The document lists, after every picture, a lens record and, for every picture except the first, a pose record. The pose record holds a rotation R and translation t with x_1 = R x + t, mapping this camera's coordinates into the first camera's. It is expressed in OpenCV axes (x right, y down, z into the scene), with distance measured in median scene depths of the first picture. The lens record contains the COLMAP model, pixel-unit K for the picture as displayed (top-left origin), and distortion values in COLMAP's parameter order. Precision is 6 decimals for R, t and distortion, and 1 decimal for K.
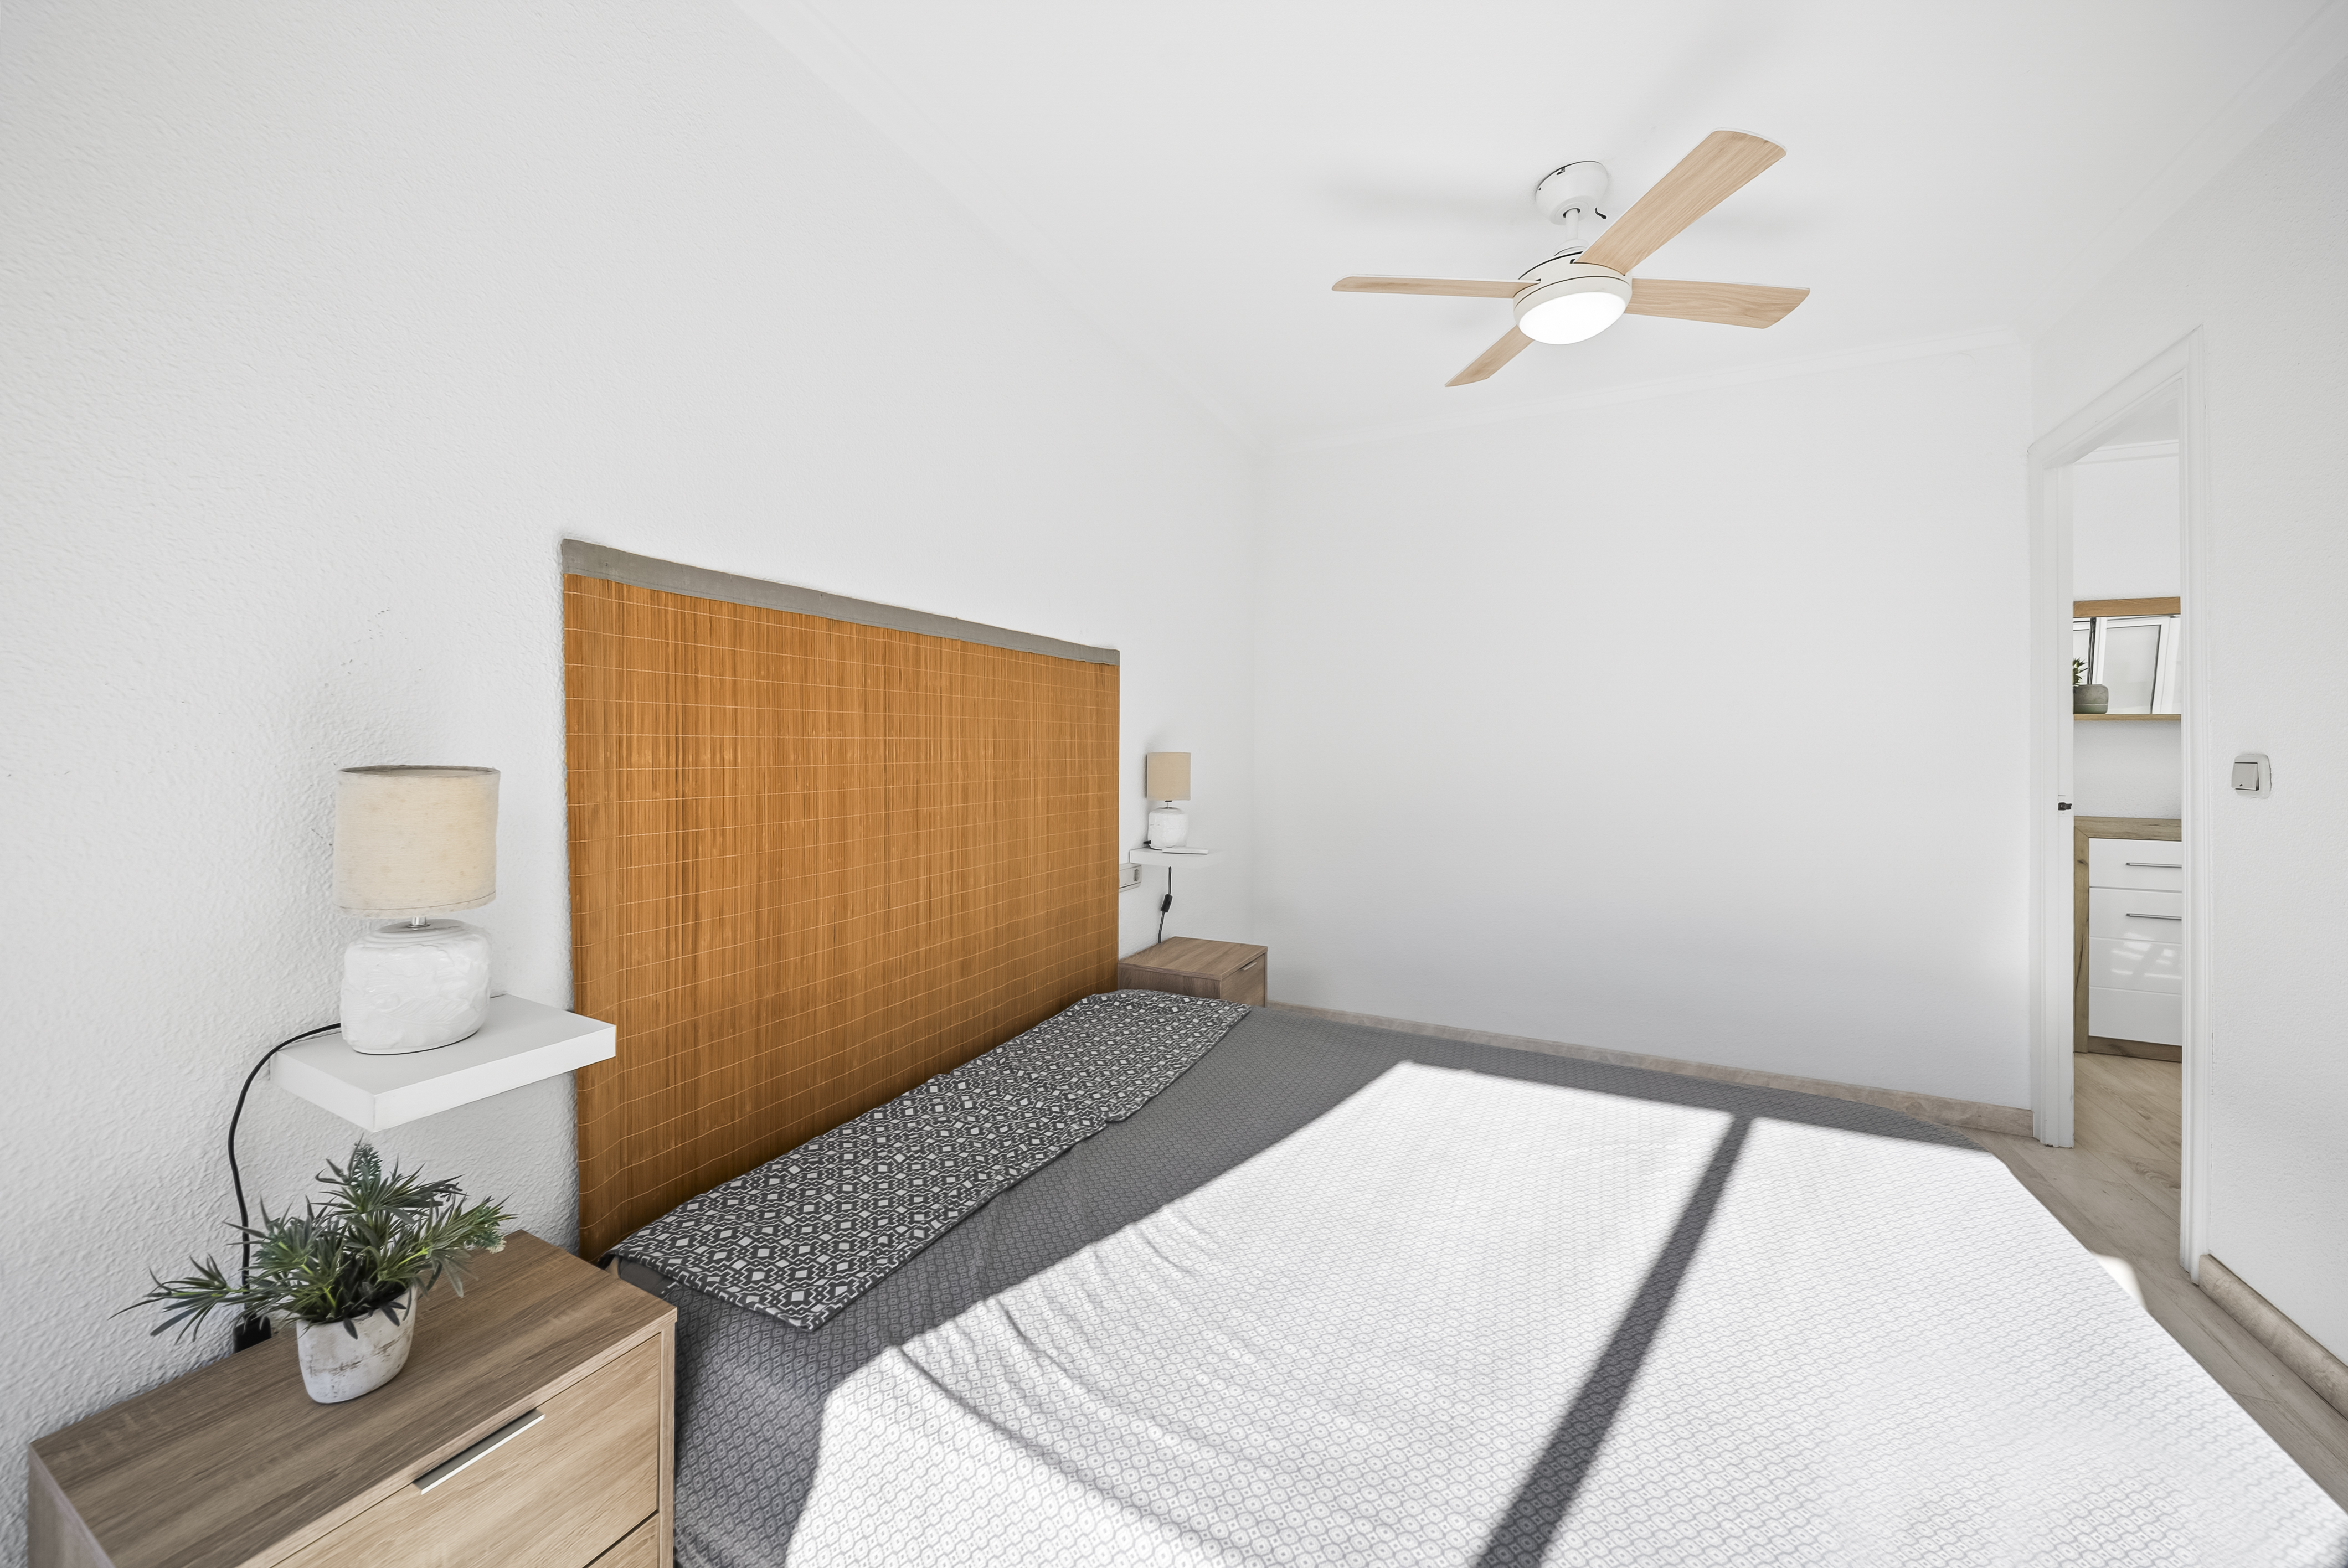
lens RADIAL K [[847.1, 0, 1175.6], [0, 847.1, 749.4], [0, 0, 1]] dist [-0.001994, -0.000472]
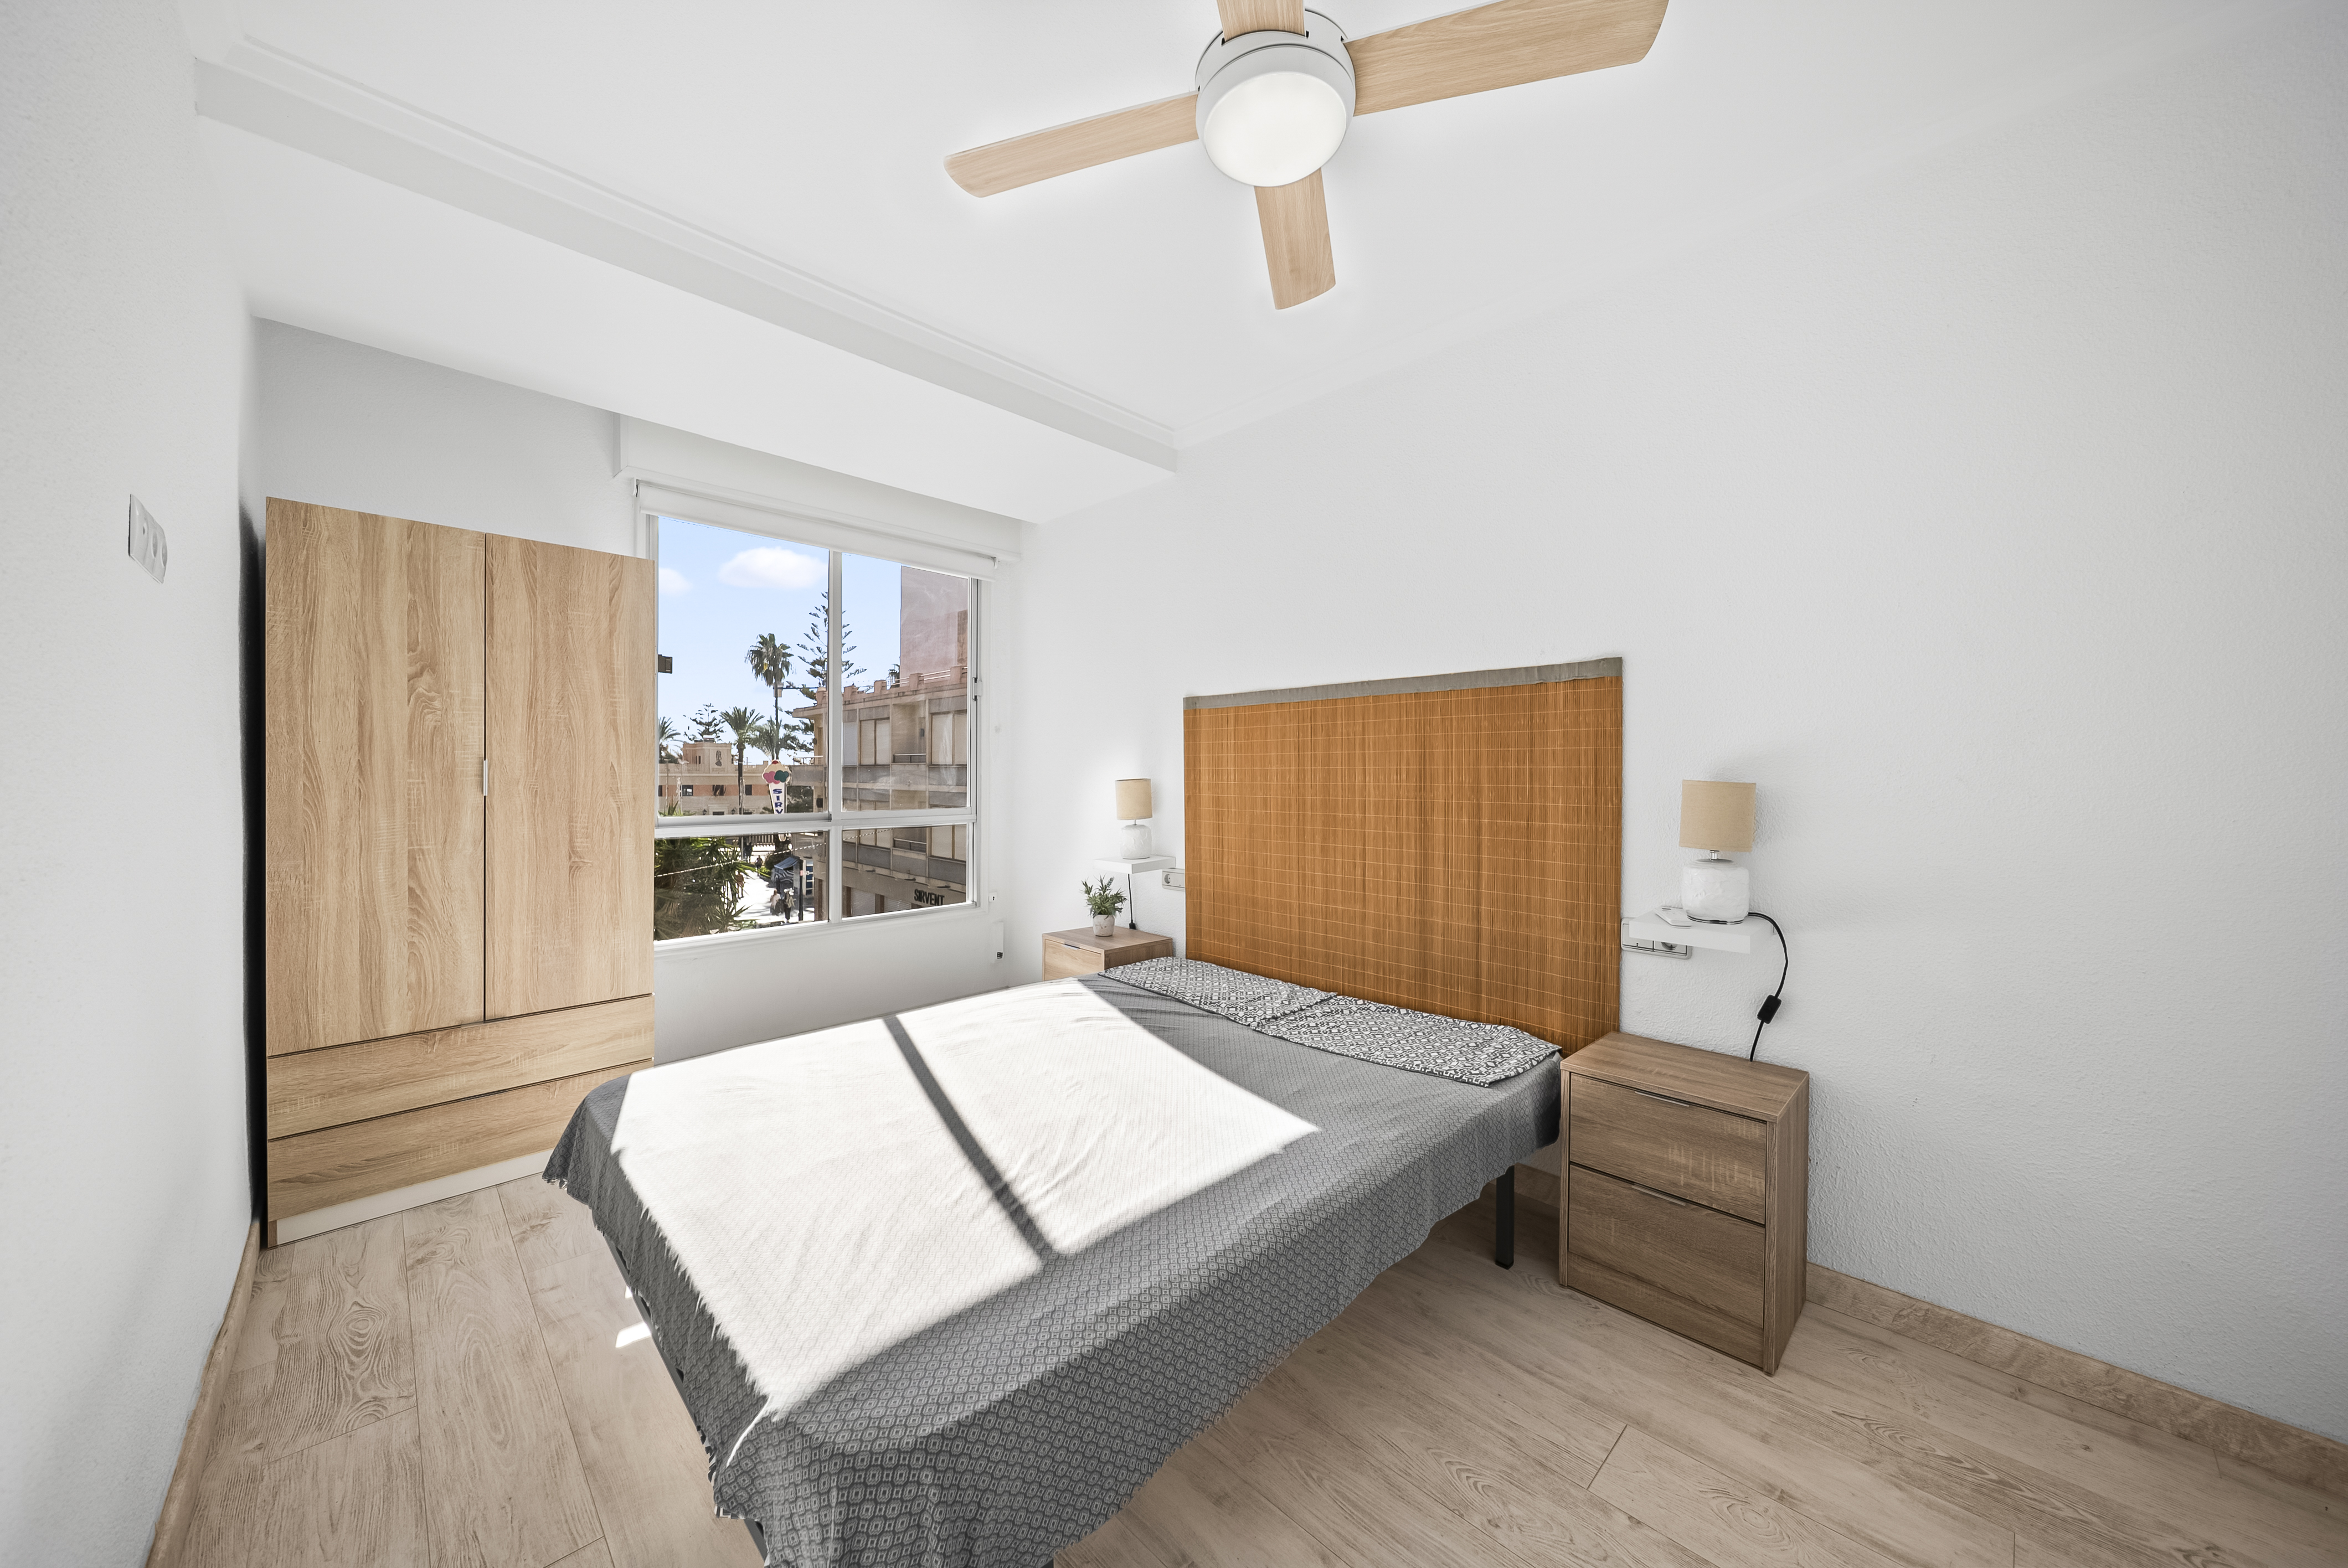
lens RADIAL K [[833.5, 0, 1174.7], [0, 833.5, 779.6], [0, 0, 1]] dist [-0.000841, -0.000471]
pose [[-0.327101, 0.004997, -0.944976, 1.407864], [-0.004958, 0.999963, 0.007004, -0.000624], [0.944976, 0.006976, -0.327064, 1.415811]]
